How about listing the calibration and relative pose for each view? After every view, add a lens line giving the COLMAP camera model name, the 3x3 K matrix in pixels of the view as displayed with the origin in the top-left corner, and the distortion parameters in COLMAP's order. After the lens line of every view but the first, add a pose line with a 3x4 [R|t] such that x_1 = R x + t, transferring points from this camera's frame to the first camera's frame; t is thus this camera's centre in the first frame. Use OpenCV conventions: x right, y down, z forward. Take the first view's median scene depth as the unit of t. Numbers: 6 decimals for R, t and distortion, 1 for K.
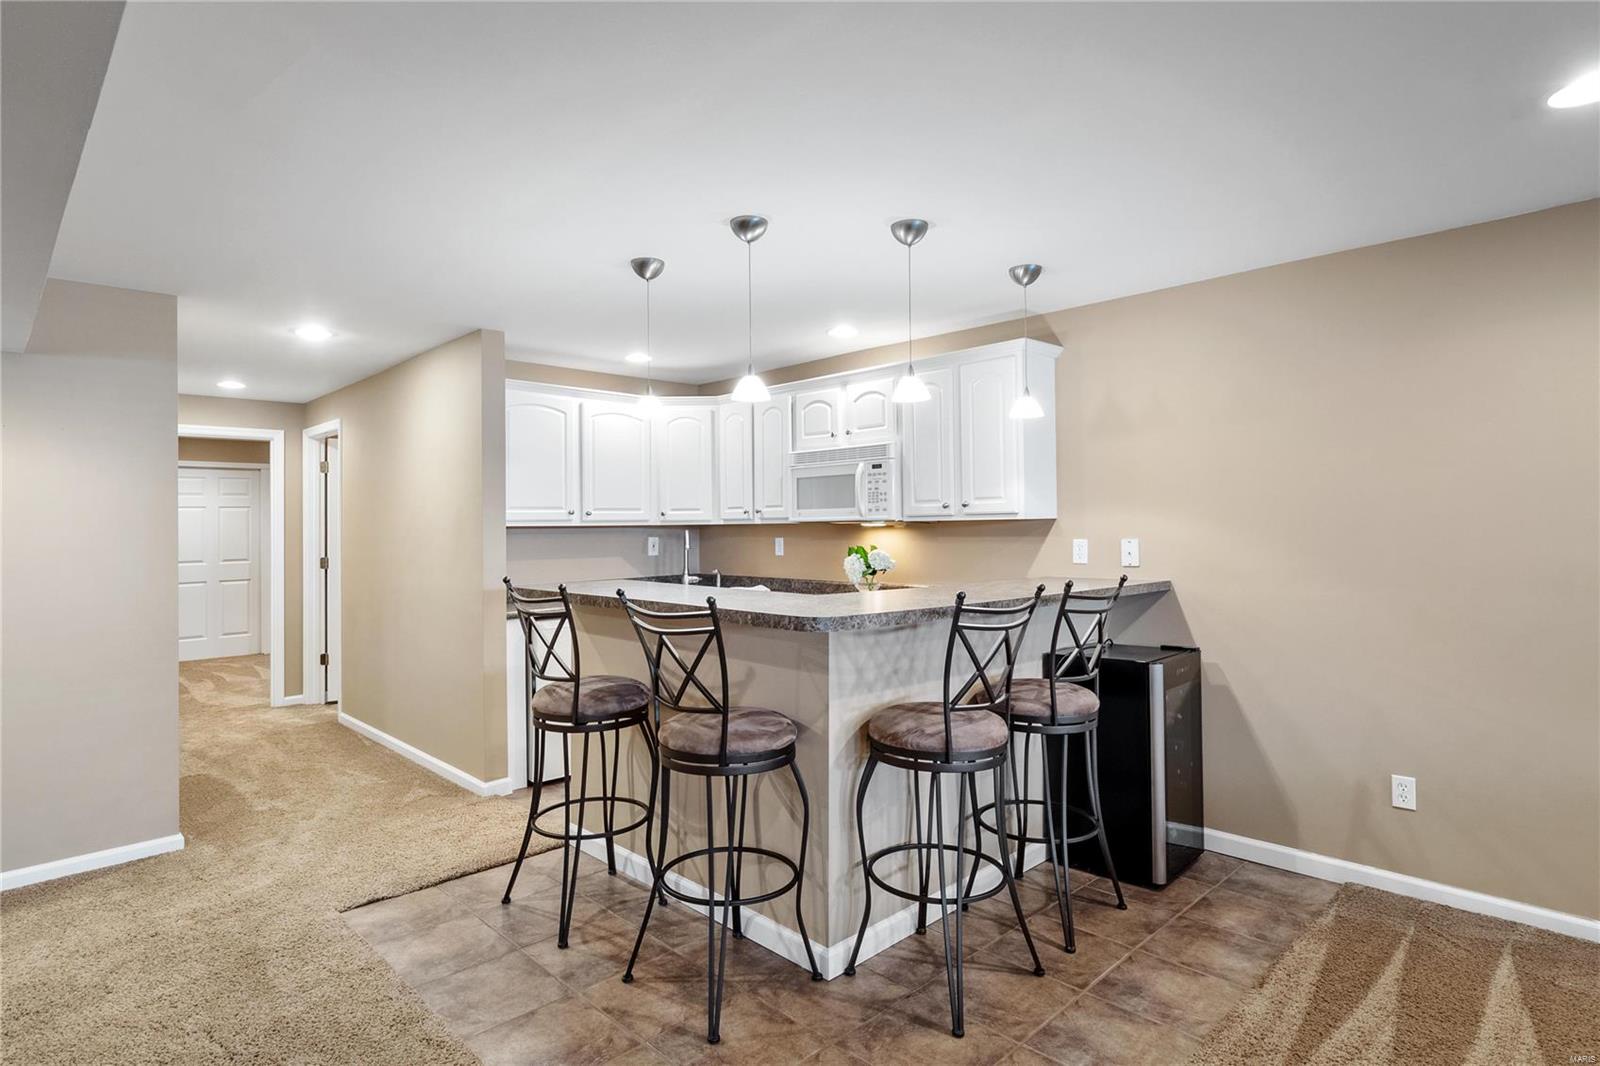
lens RADIAL K [[817.2, 0, 834.1], [0, 817.2, 527.7], [0, 0, 1]] dist [-0.004154, -0.001371]
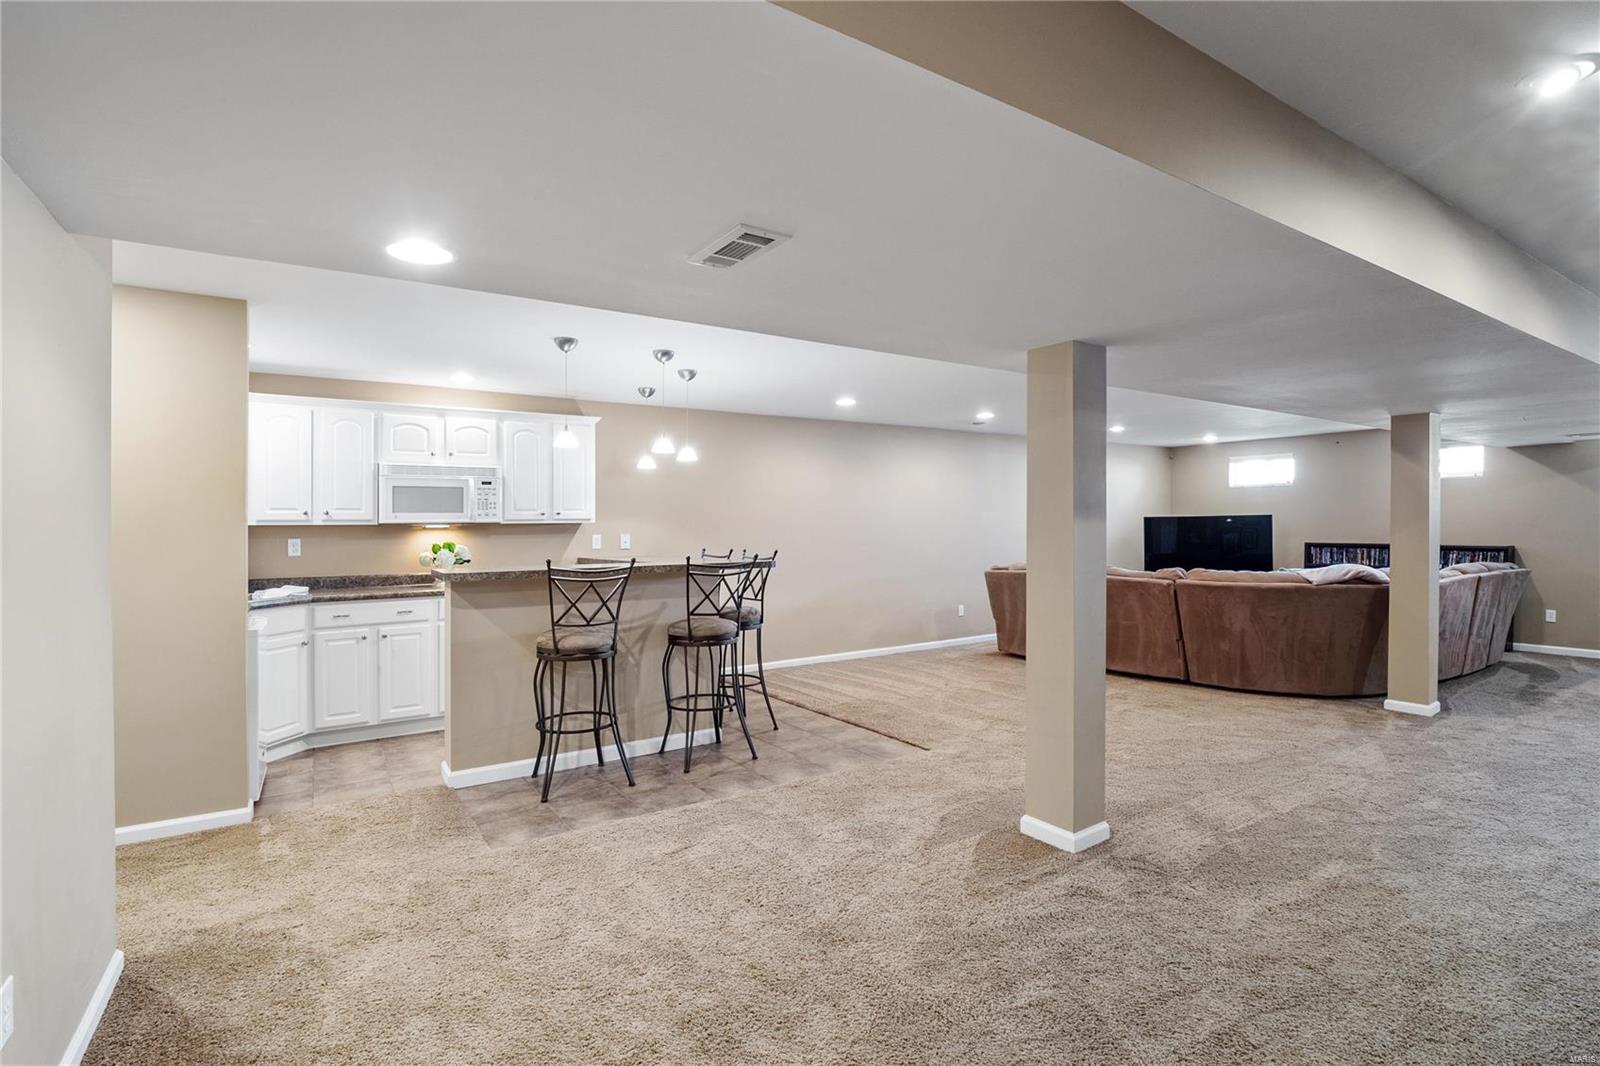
lens RADIAL K [[749.2, 0, 800.8], [0, 749.2, 526.0], [0, 0, 1]] dist [-0.013555, -0.000260]
pose [[0.221369, 0.009441, 0.975144, -1.308669], [0.008945, 0.999891, -0.011711, 0.019680], [-0.975149, 0.011315, 0.221261, 0.270822]]
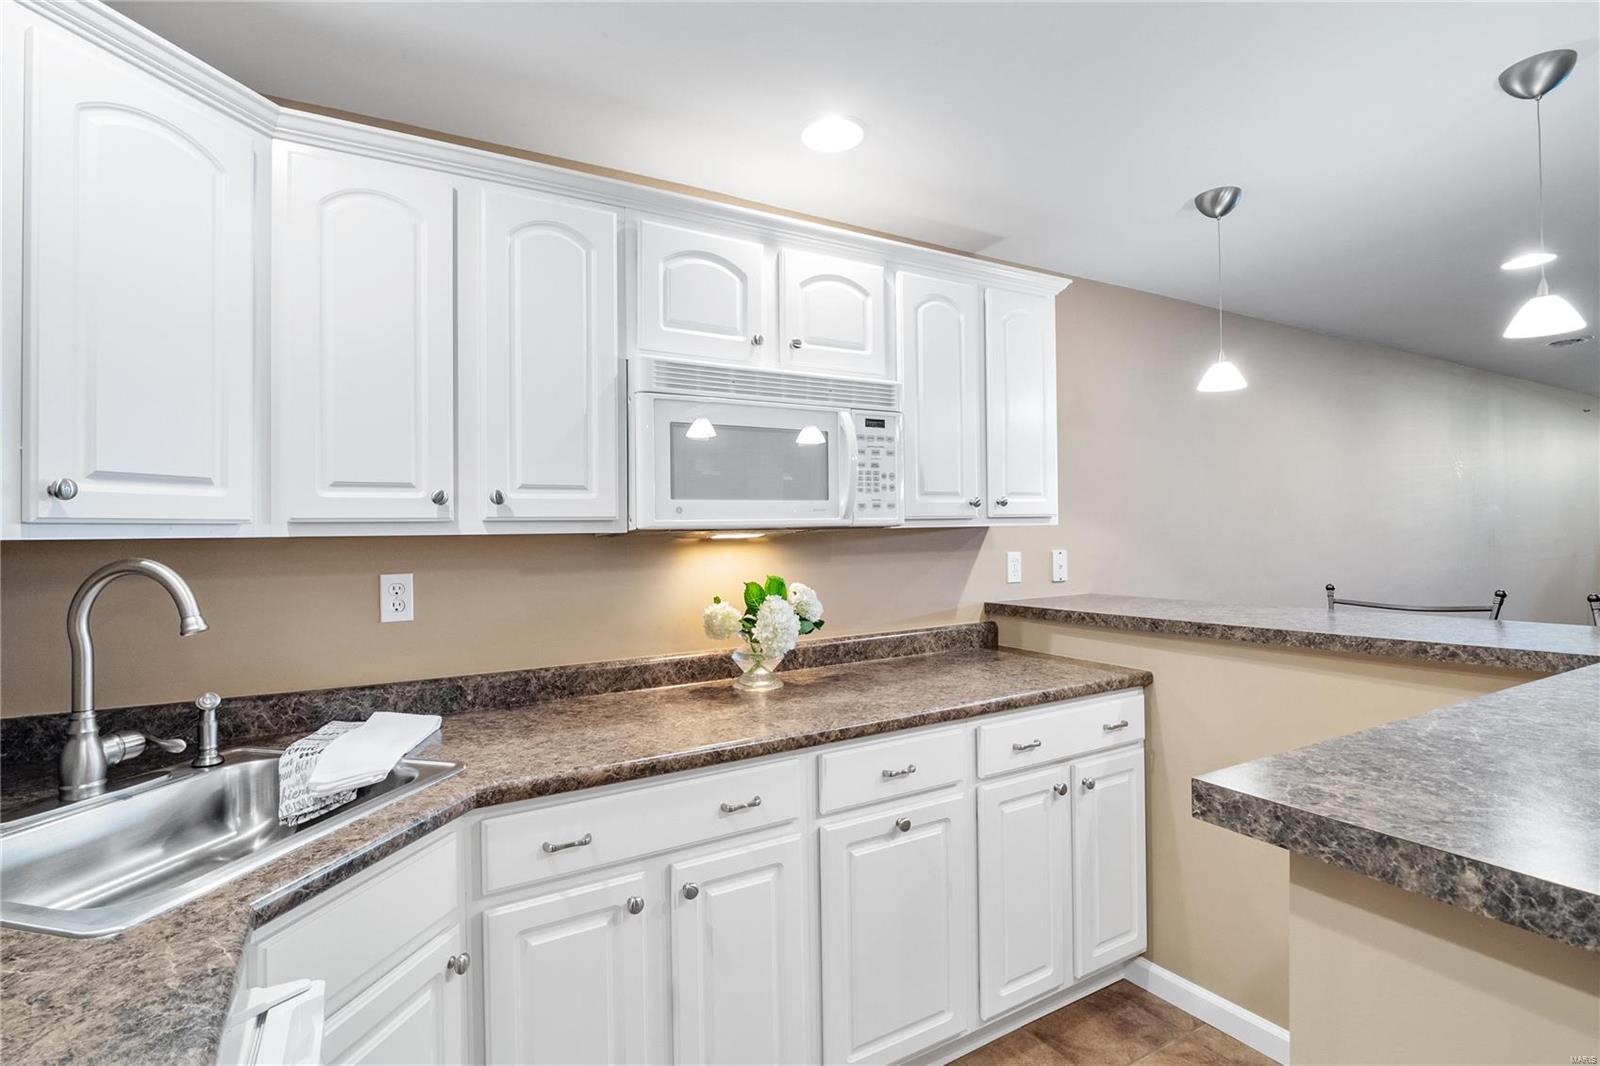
lens RADIAL K [[749.2, 0, 797.9], [0, 749.2, 524.4], [0, 0, 1]] dist [-0.013555, -0.000260]
pose [[0.277387, 0.013435, 0.960664, -0.529136], [0.012140, 0.999773, -0.017488, -0.002813], [-0.960682, 0.016513, 0.277161, 1.147729]]
